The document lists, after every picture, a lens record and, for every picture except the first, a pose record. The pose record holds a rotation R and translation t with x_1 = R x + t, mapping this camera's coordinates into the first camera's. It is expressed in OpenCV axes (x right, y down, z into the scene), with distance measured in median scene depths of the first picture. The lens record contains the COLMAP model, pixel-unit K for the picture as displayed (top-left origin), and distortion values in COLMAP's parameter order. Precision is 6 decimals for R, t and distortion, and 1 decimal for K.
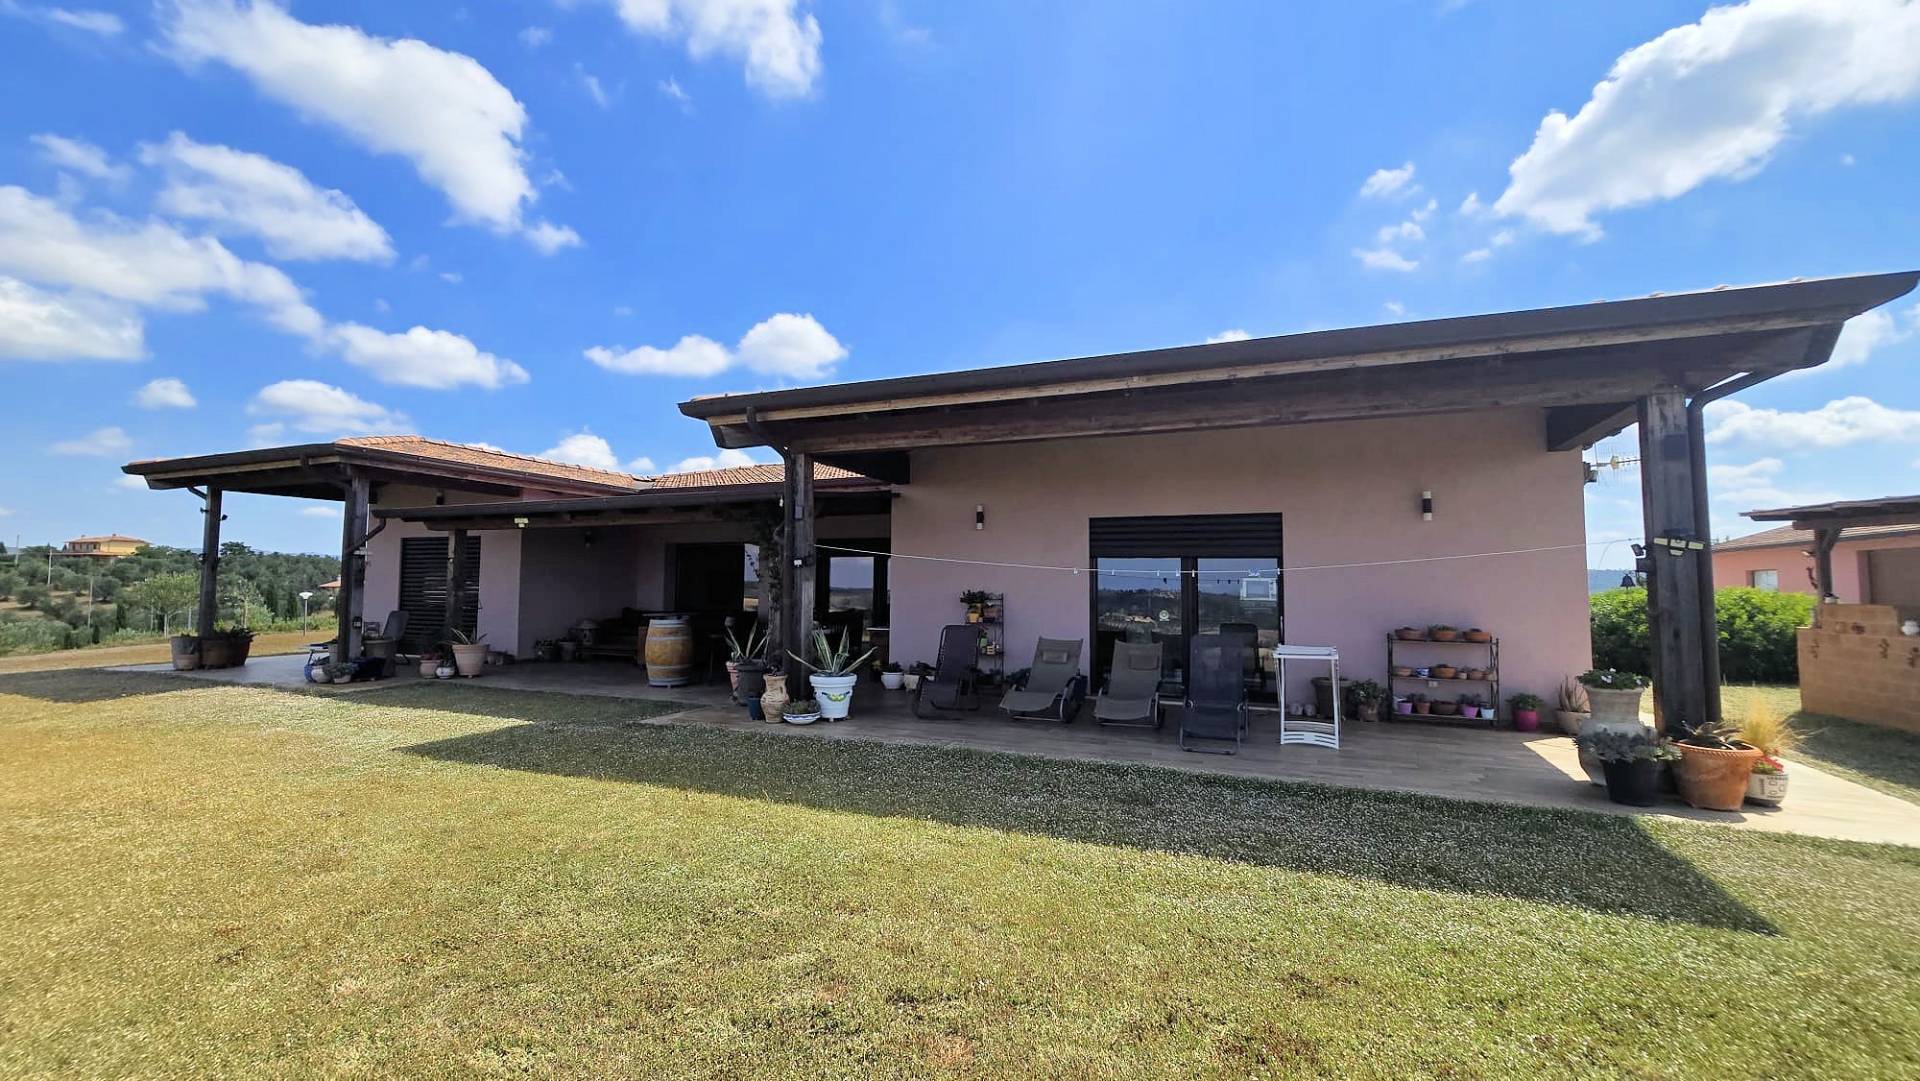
lens RADIAL K [[778.6, 0, 955.5], [0, 778.6, 540.6], [0, 0, 1]] dist [-0.006547, 0.000933]
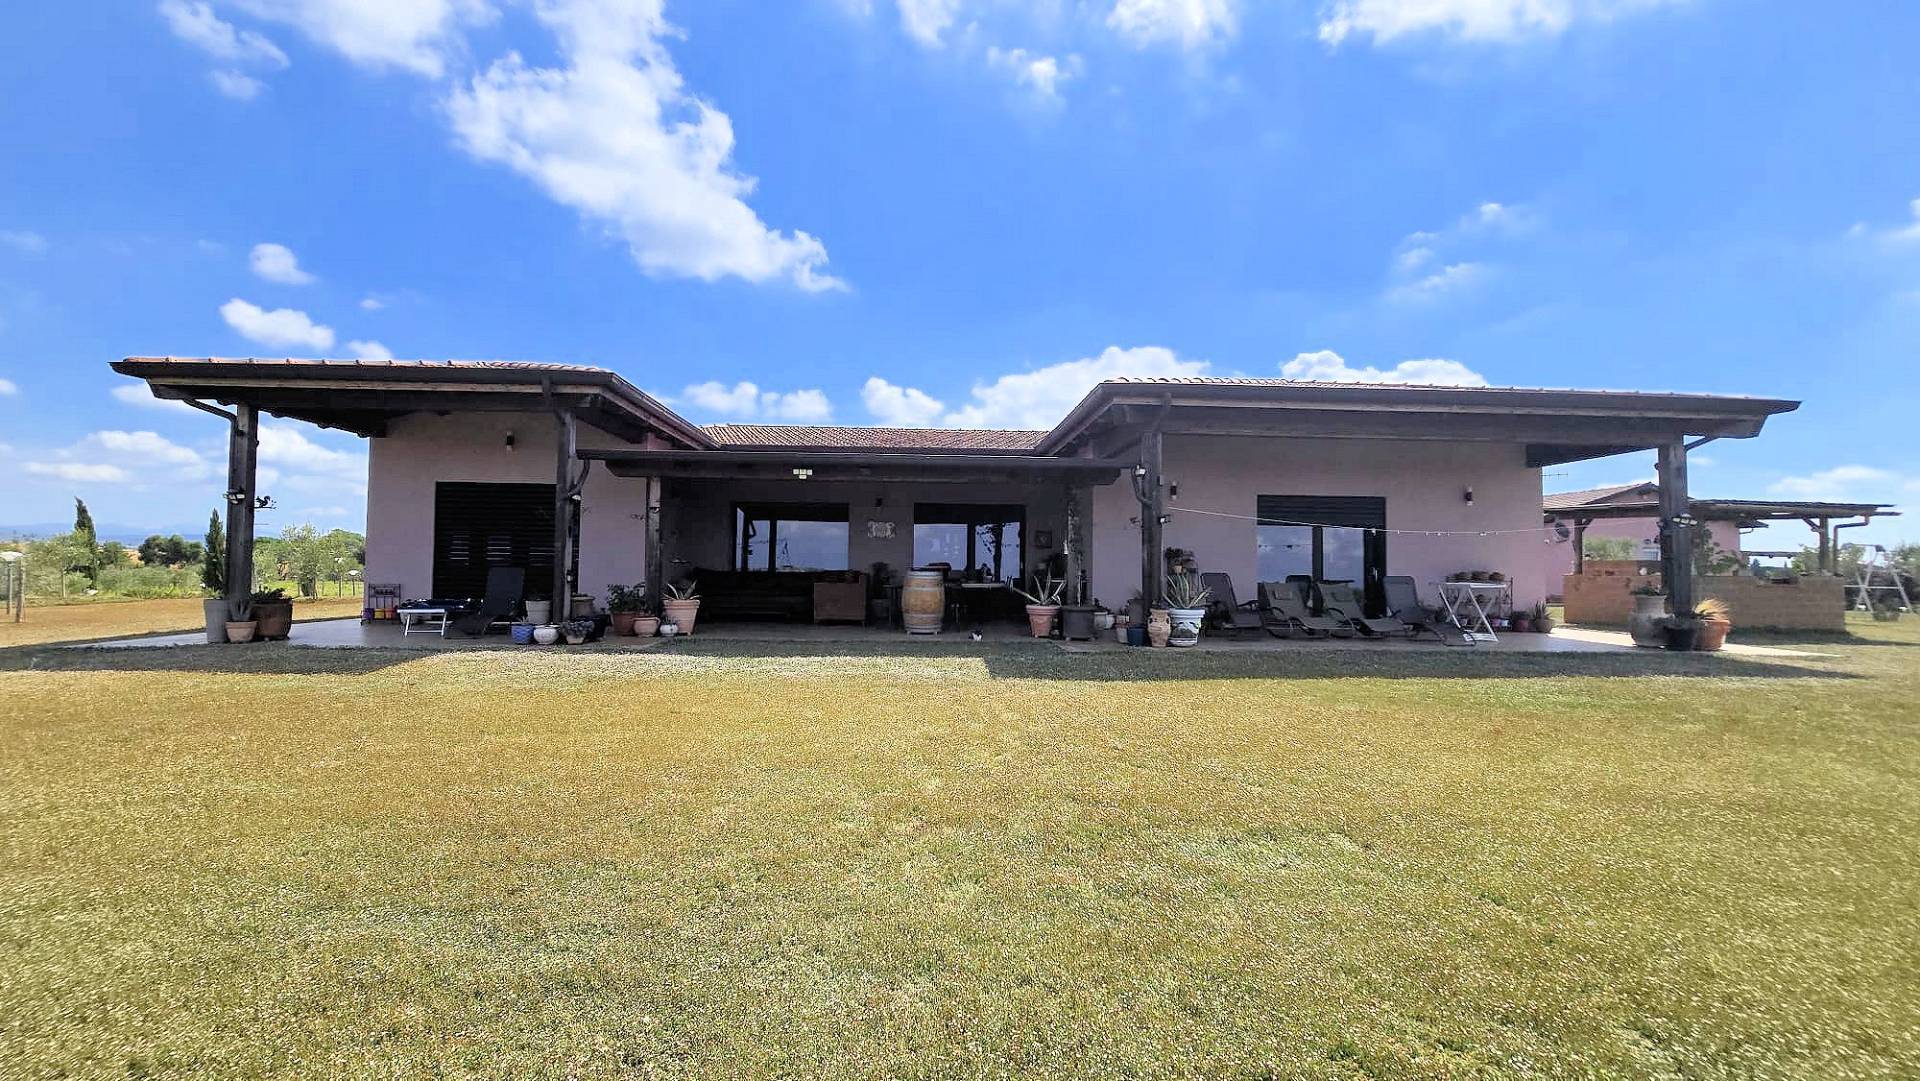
lens RADIAL K [[778.6, 0, 969.6], [0, 778.6, 541.6], [0, 0, 1]] dist [-0.006547, 0.000933]
pose [[0.897749, 0.017667, 0.440154, -0.744779], [-0.030019, 0.999326, 0.021116, 0.033069], [-0.439484, -0.032170, 0.897674, 0.006556]]
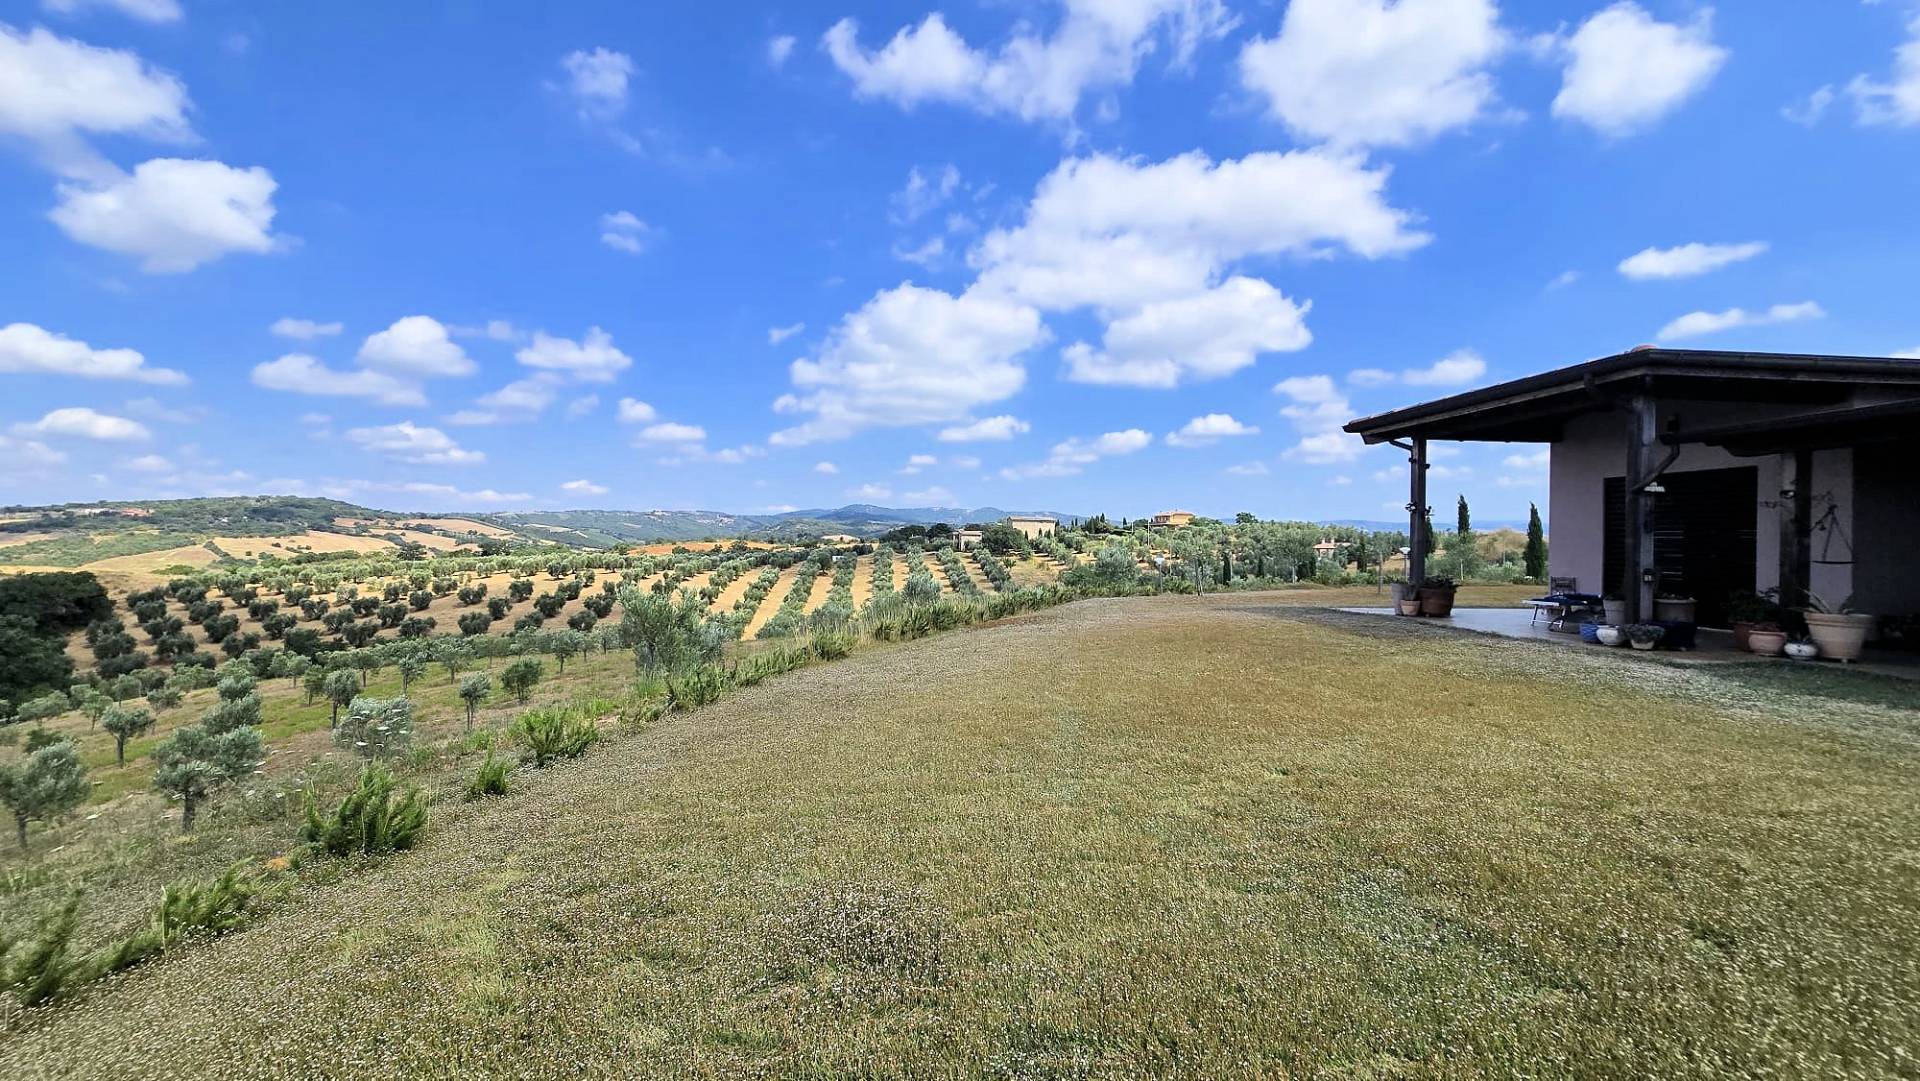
lens RADIAL K [[778.6, 0, 949.7], [0, 778.6, 552.6], [0, 0, 1]] dist [-0.006547, 0.000933]
pose [[0.460909, 0.013214, -0.887349, -0.388109], [0.040523, 0.998533, 0.035918, 0.022710], [0.886522, -0.052513, 0.459697, -0.012188]]
